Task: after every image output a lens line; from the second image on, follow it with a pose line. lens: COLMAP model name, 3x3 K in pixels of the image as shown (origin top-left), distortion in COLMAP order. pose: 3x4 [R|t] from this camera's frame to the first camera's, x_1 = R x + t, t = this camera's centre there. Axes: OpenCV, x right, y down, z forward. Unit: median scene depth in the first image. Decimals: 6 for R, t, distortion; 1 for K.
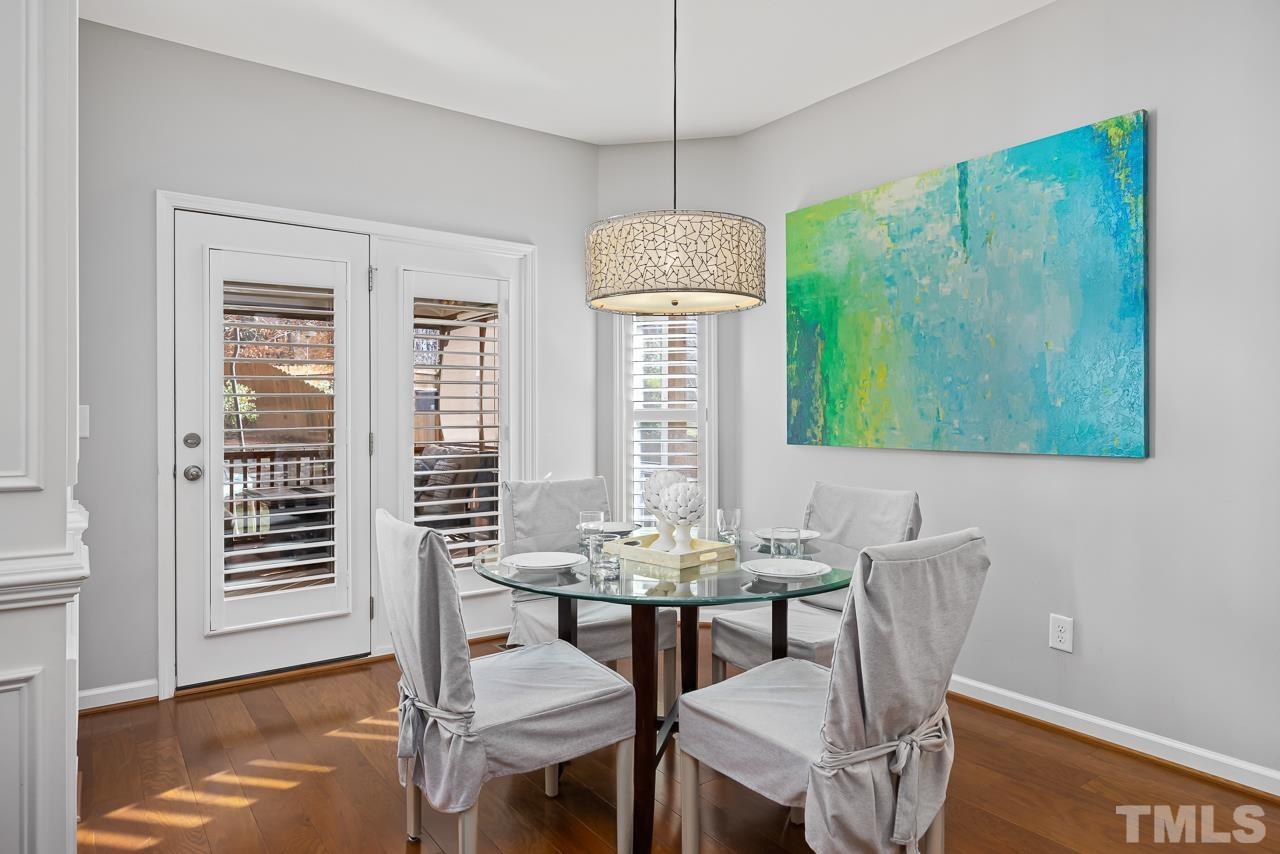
lens RADIAL K [[769.2, 0, 641.5], [0, 769.2, 418.7], [0, 0, 1]] dist [0.000897, 0.001426]
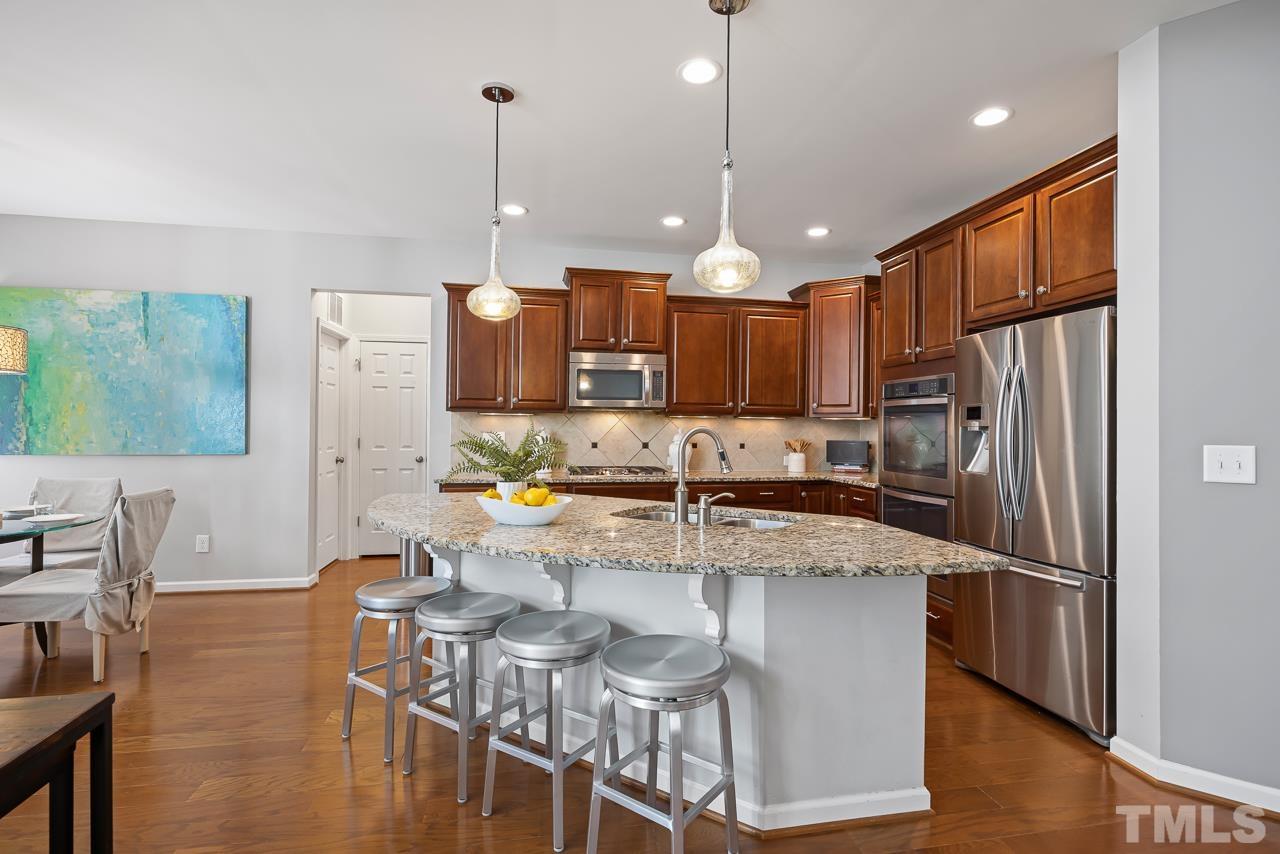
lens RADIAL K [[621.3, 0, 646.7], [0, 621.3, 421.9], [0, 0, 1]] dist [0.000115, 0.000417]
pose [[0.424140, 0.010061, 0.905541, -0.389088], [-0.004864, 0.999949, -0.008832, -0.026670], [-0.905583, -0.000659, 0.424168, -0.658864]]
